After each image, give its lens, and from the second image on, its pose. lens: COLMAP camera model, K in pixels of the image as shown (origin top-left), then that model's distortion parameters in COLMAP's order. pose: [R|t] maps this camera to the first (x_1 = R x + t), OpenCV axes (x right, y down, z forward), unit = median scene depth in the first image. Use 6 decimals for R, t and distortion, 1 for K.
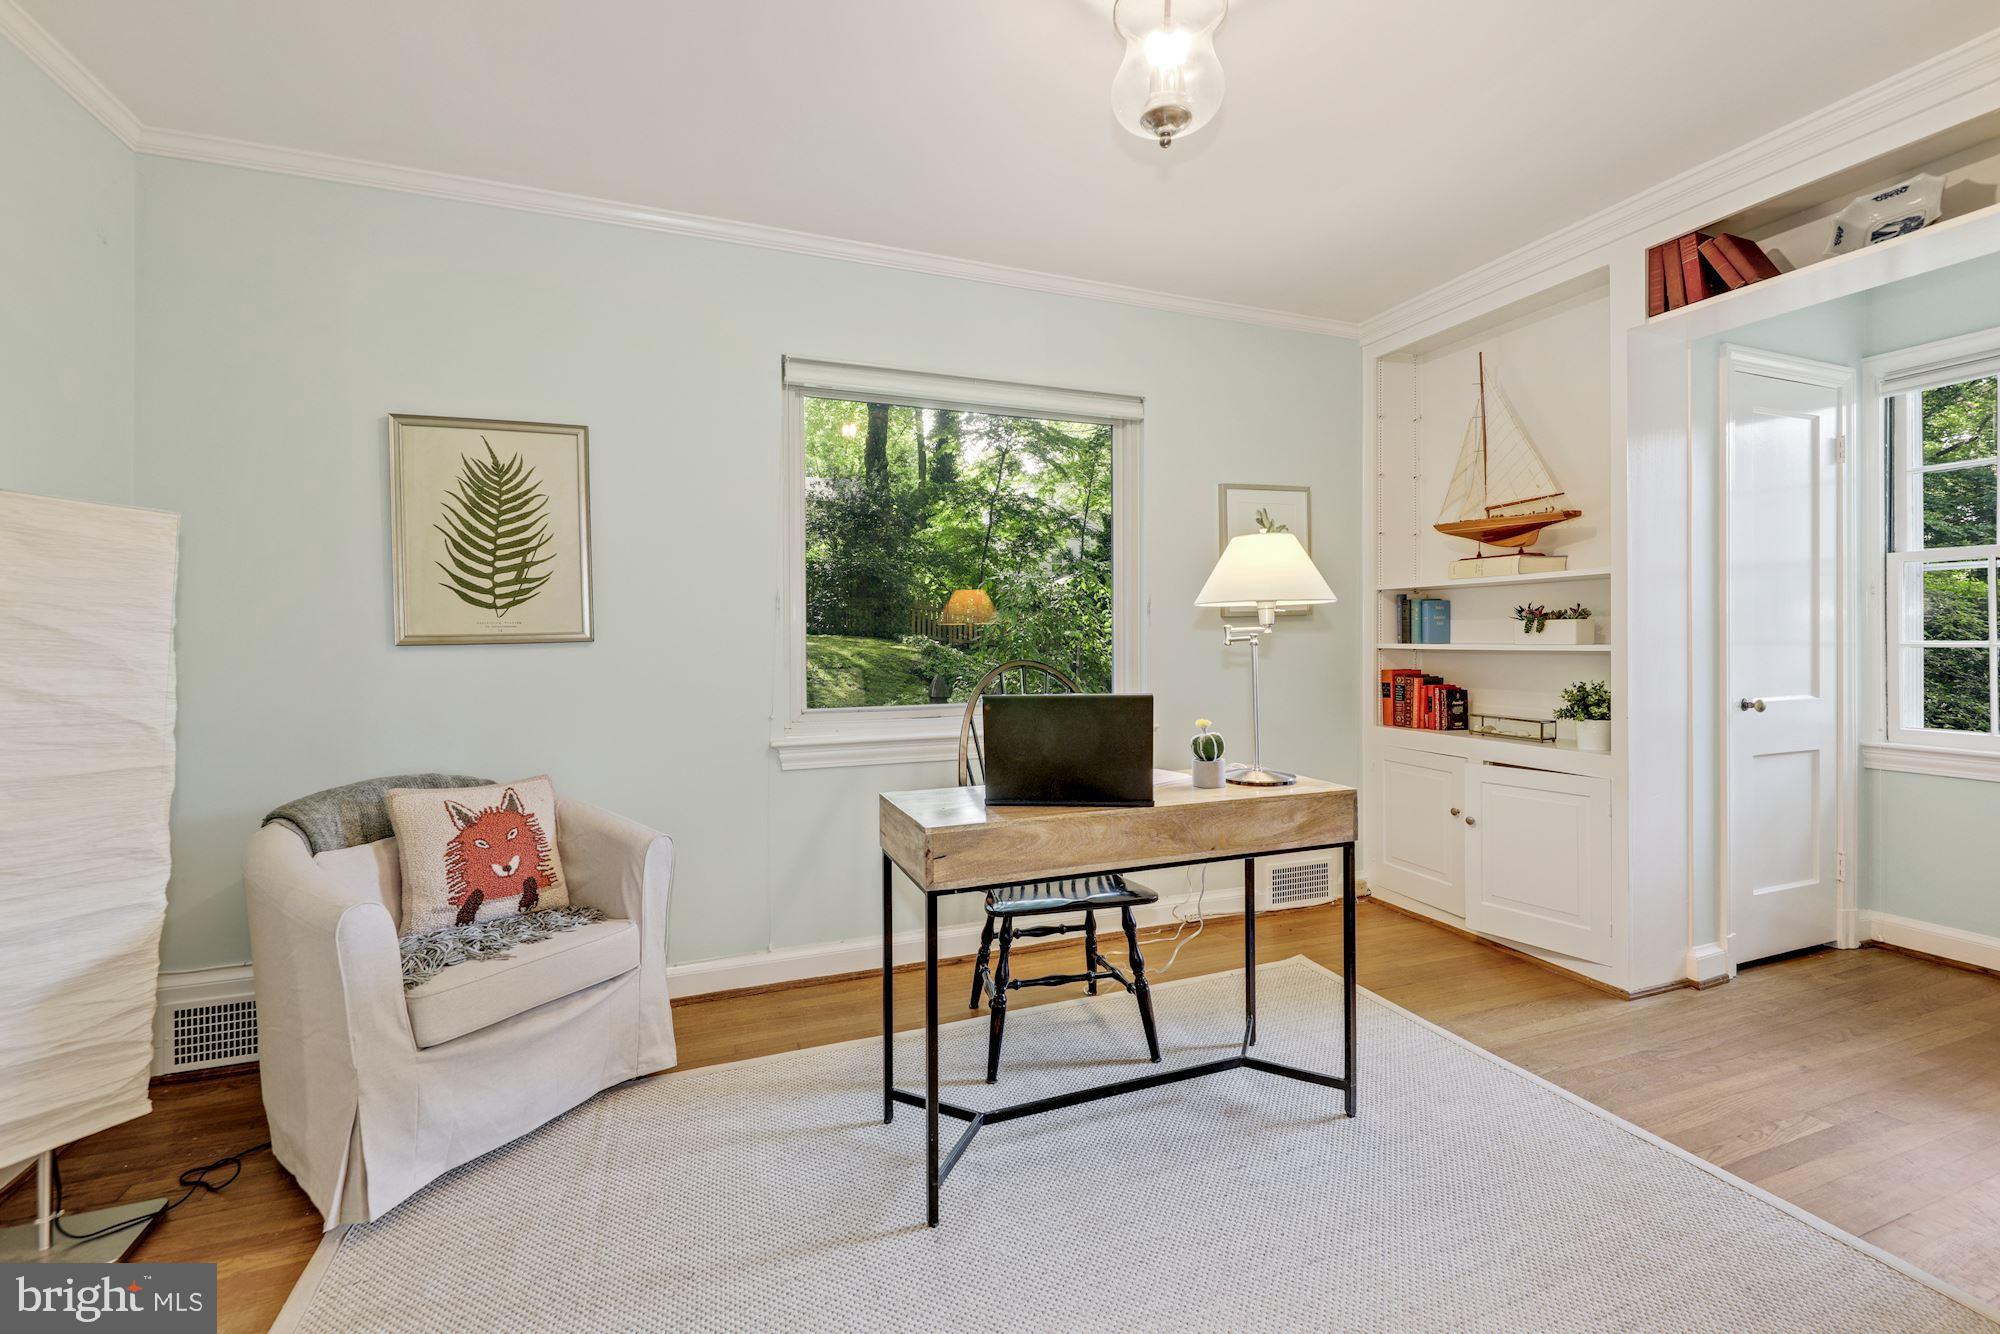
lens RADIAL K [[815.1, 0, 993.0], [0, 815.1, 637.2], [0, 0, 1]] dist [-0.002595, -0.000298]
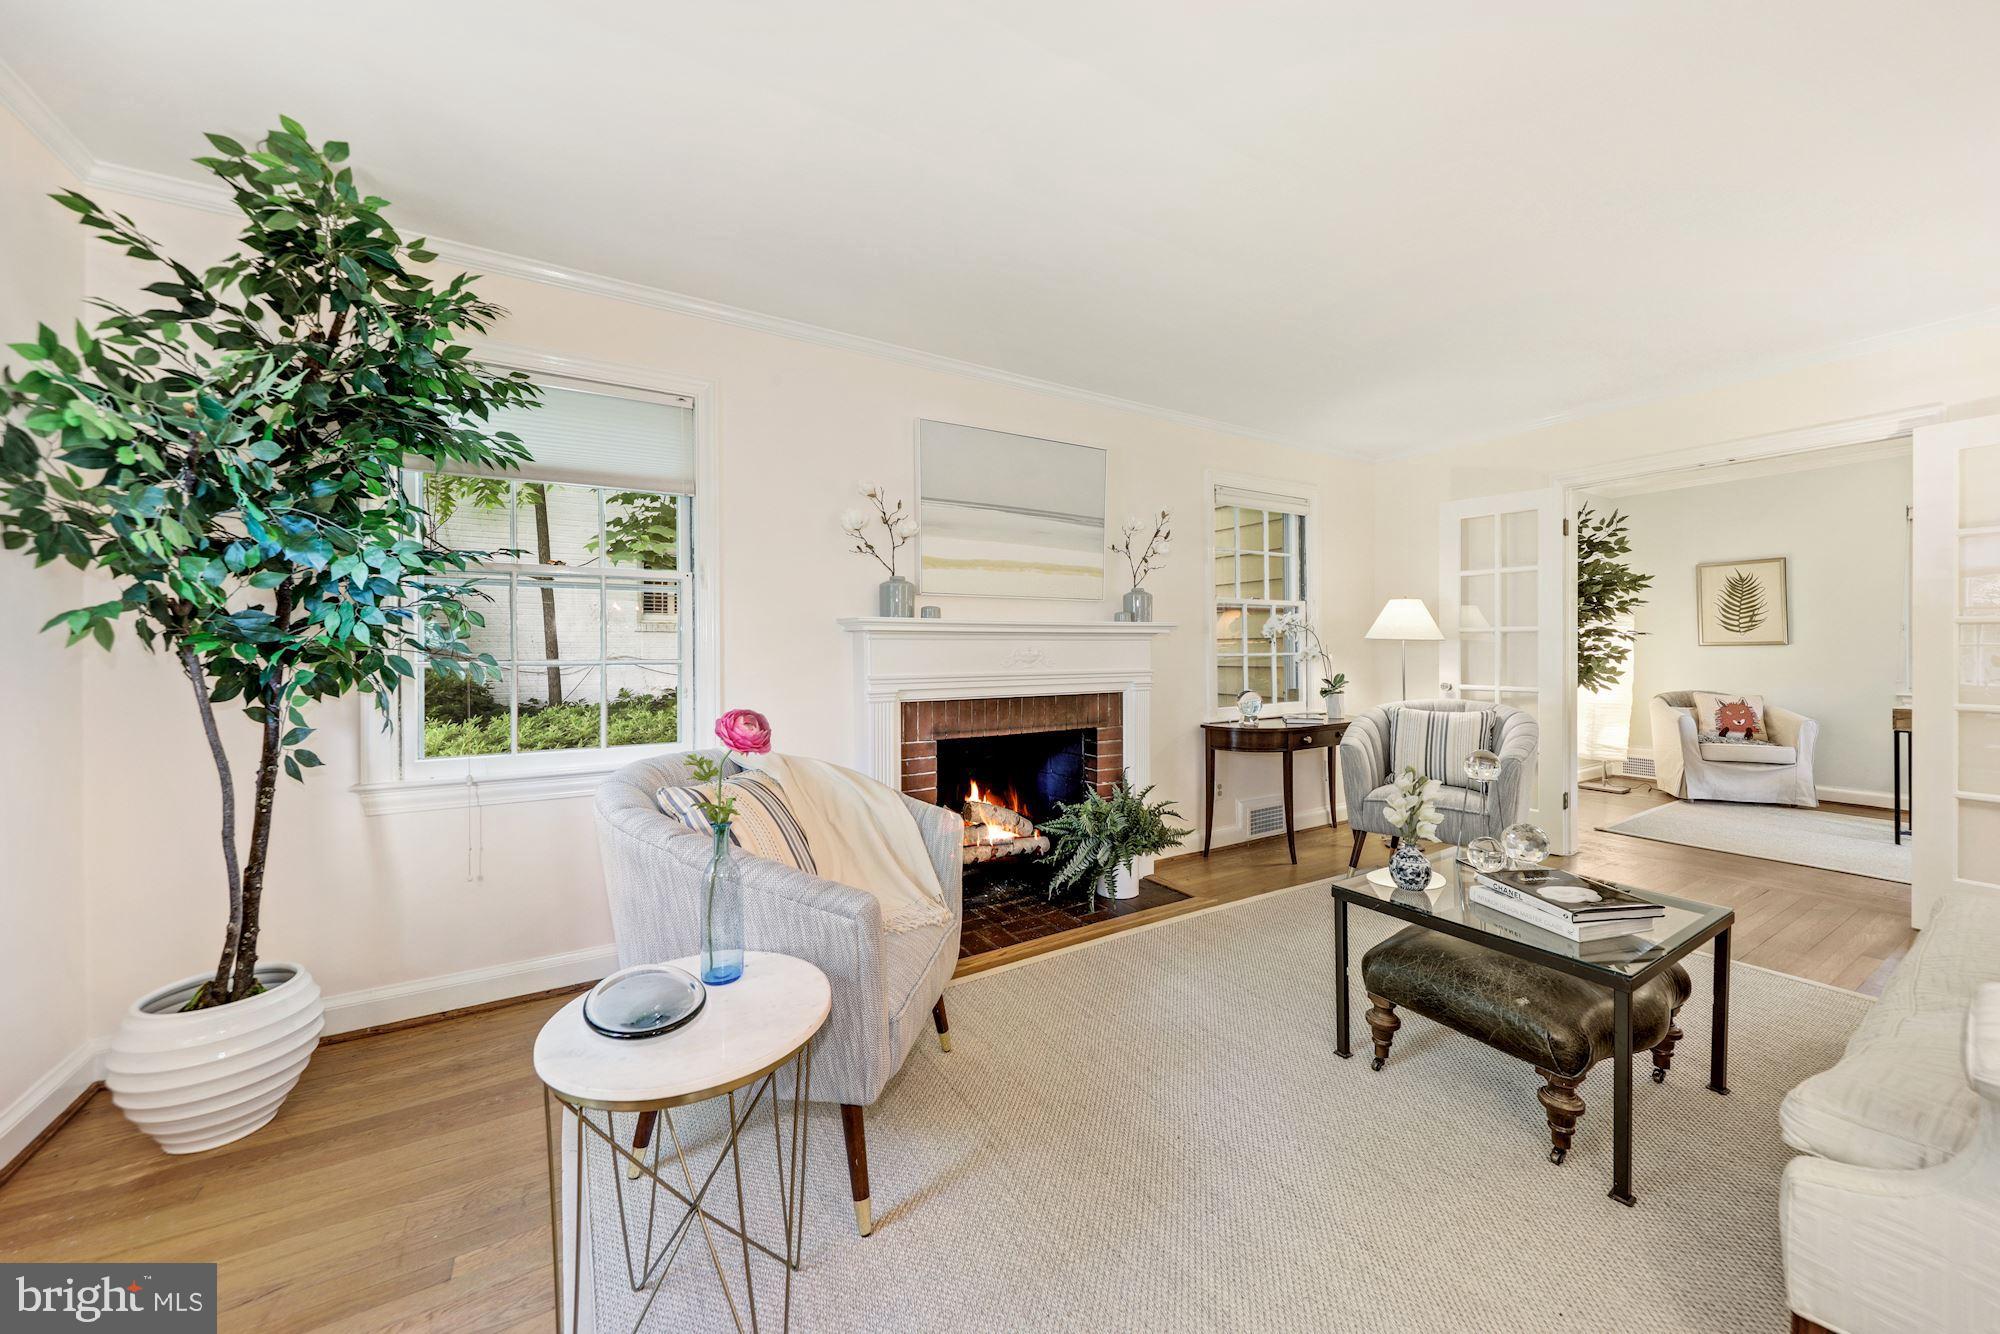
lens RADIAL K [[726.3, 0, 1012.6], [0, 726.3, 654.1], [0, 0, 1]] dist [-0.000376, -0.000071]
pose [[0.179245, 0.012656, -0.983723, 1.052133], [-0.001484, 0.999920, 0.012594, 0.007104], [0.983803, -0.000798, 0.179249, -1.427719]]
